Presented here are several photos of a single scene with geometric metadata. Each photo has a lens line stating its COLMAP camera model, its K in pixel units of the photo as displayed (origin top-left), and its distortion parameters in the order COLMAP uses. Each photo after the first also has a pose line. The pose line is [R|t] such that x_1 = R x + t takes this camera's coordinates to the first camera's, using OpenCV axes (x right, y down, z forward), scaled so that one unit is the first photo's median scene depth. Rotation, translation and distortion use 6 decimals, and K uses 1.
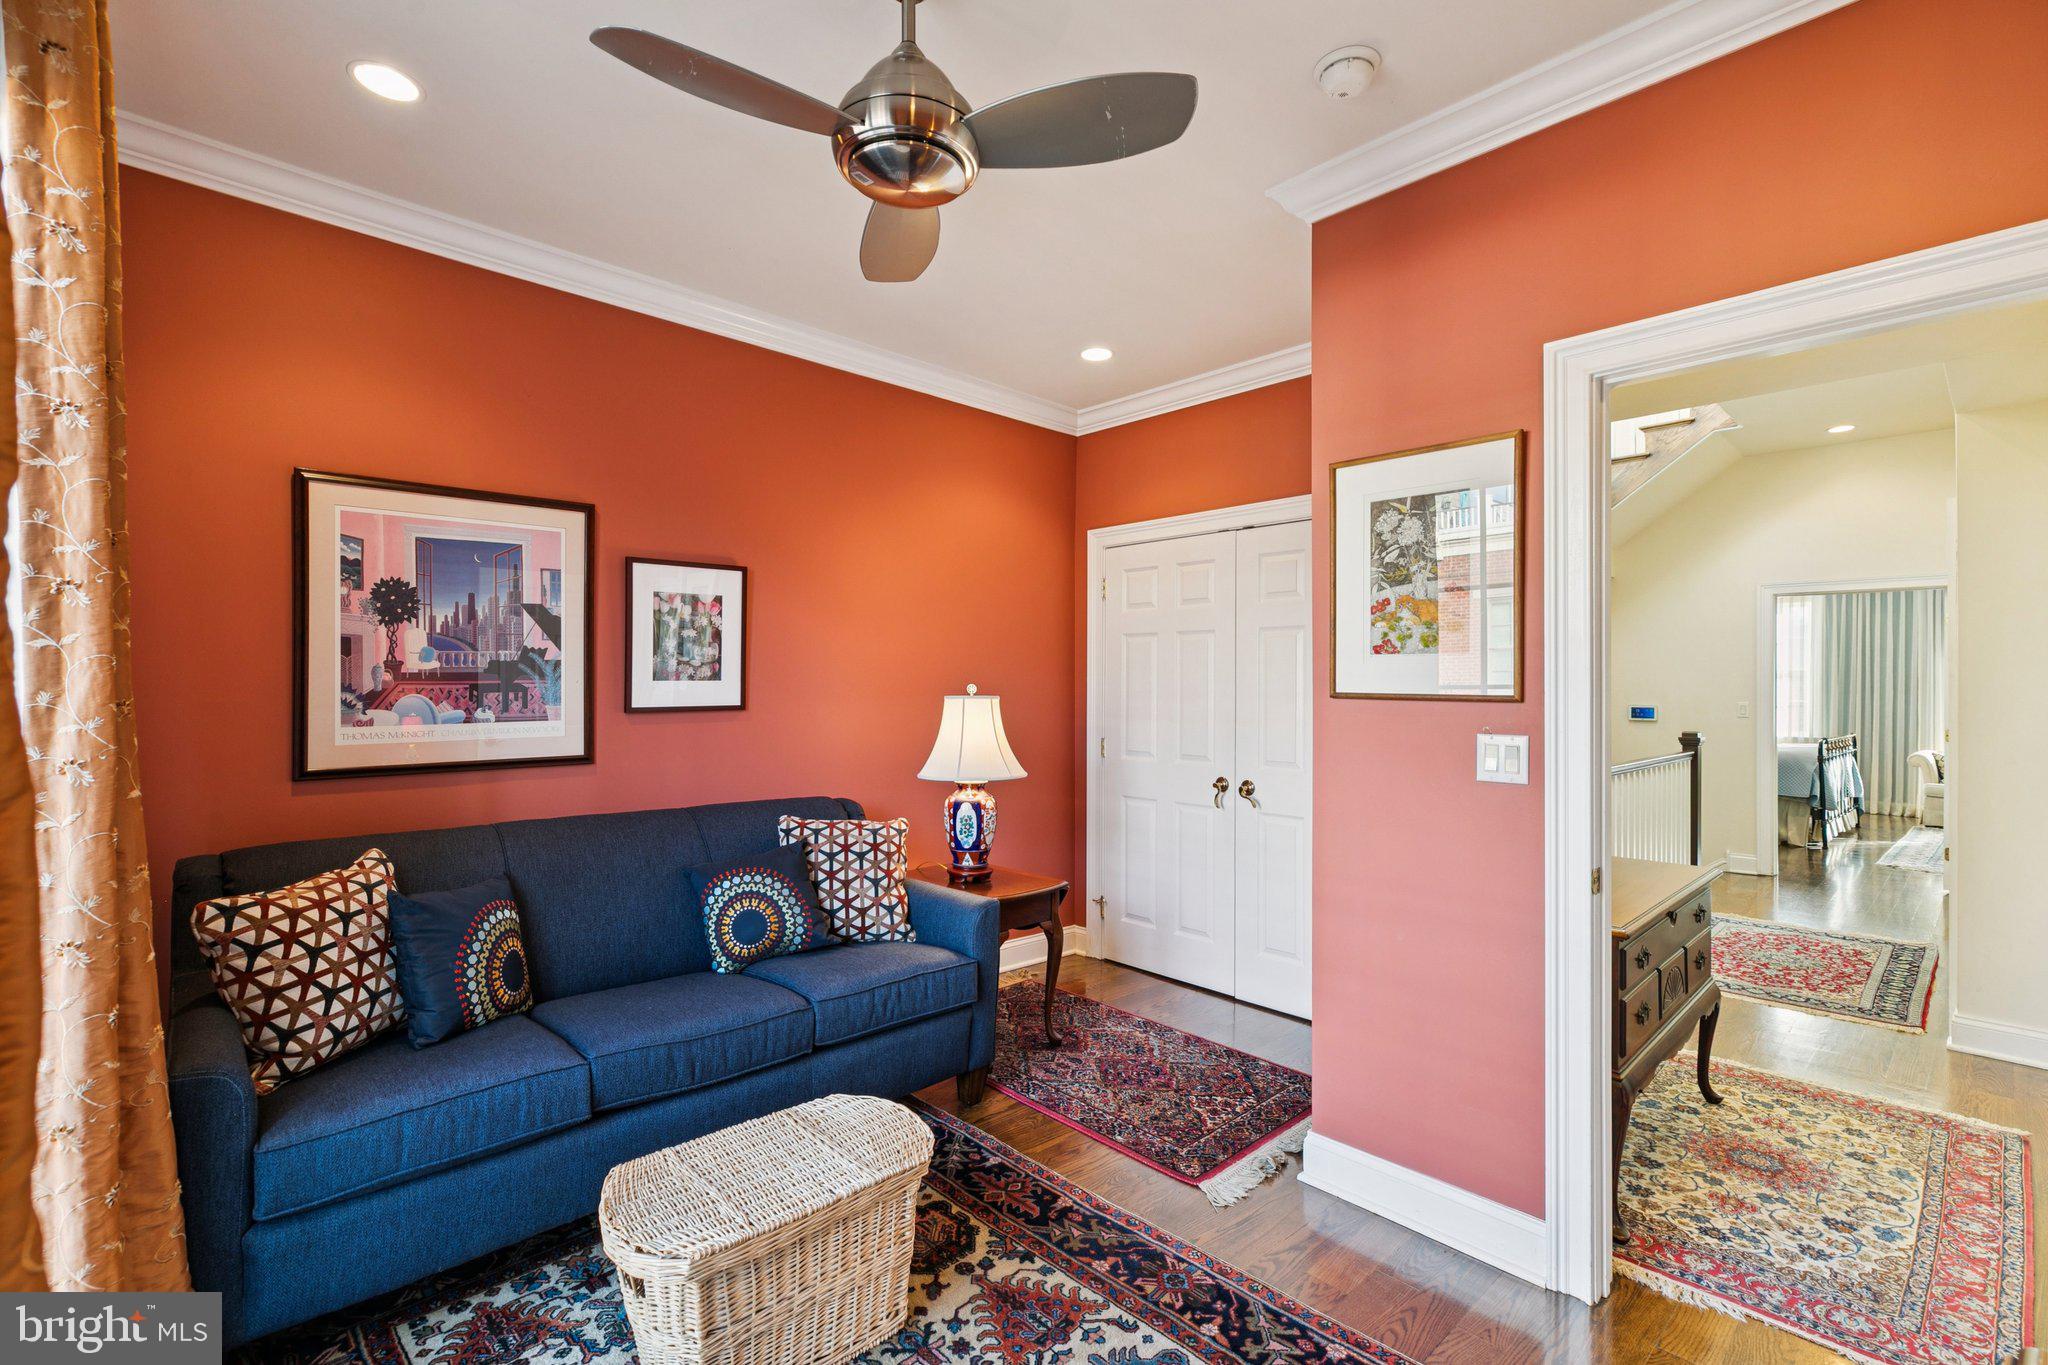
lens RADIAL K [[931.9, 0, 1020.2], [0, 931.9, 680.4], [0, 0, 1]] dist [0.002216, 0.000151]
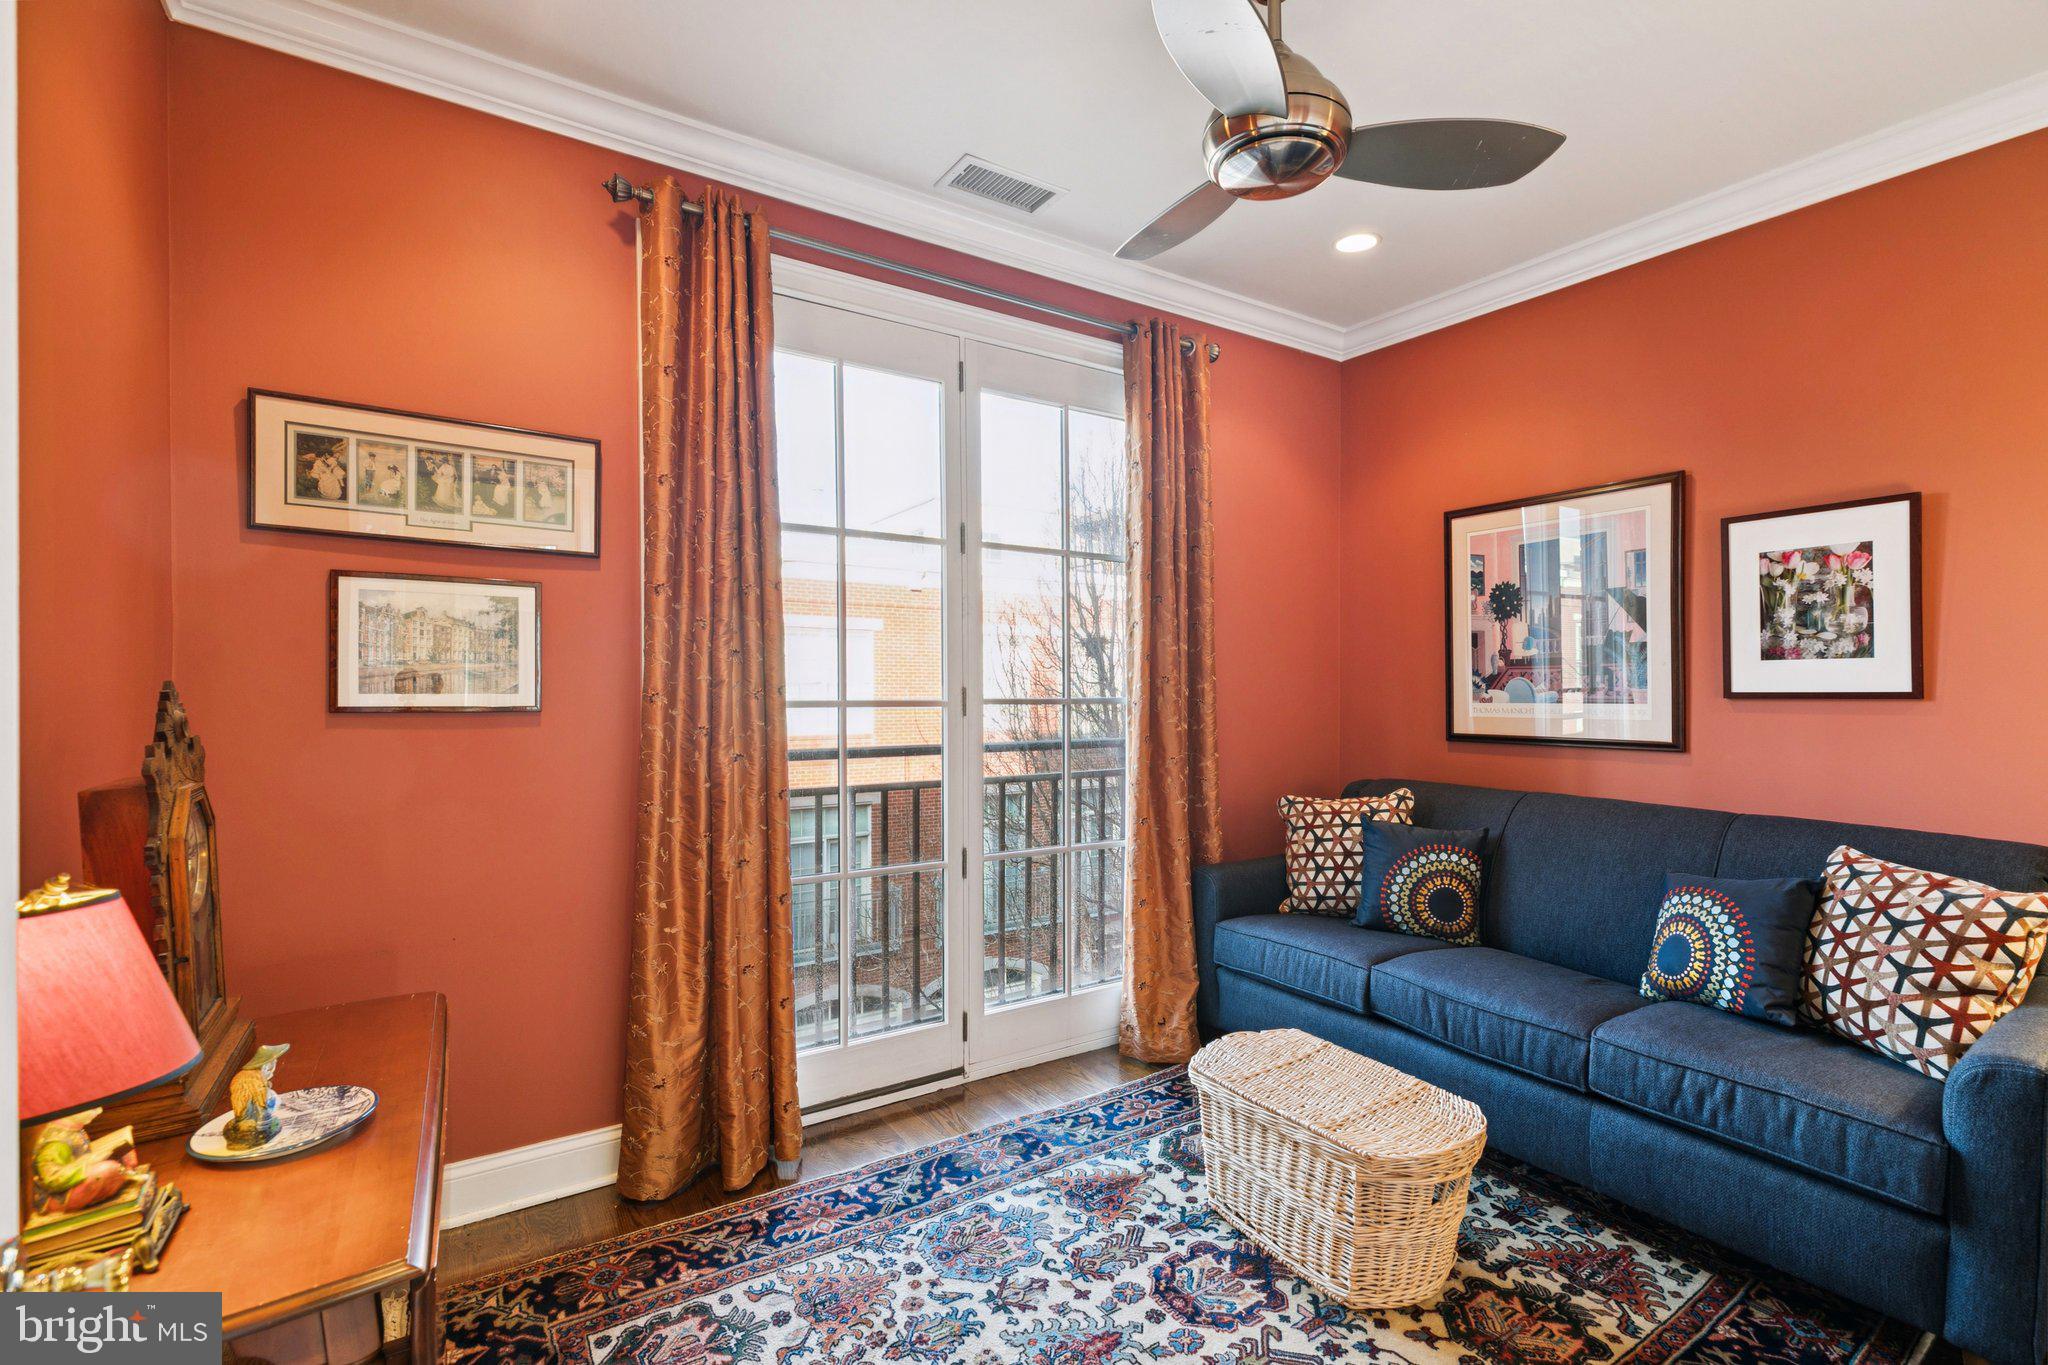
lens RADIAL K [[931.9, 0, 1022.6], [0, 931.9, 686.4], [0, 0, 1]] dist [0.002216, 0.000151]
pose [[-0.186335, -0.001584, -0.982485, 0.586106], [0.003637, 0.999991, -0.002302, 0.024819], [0.982479, -0.004002, -0.186328, 0.546964]]
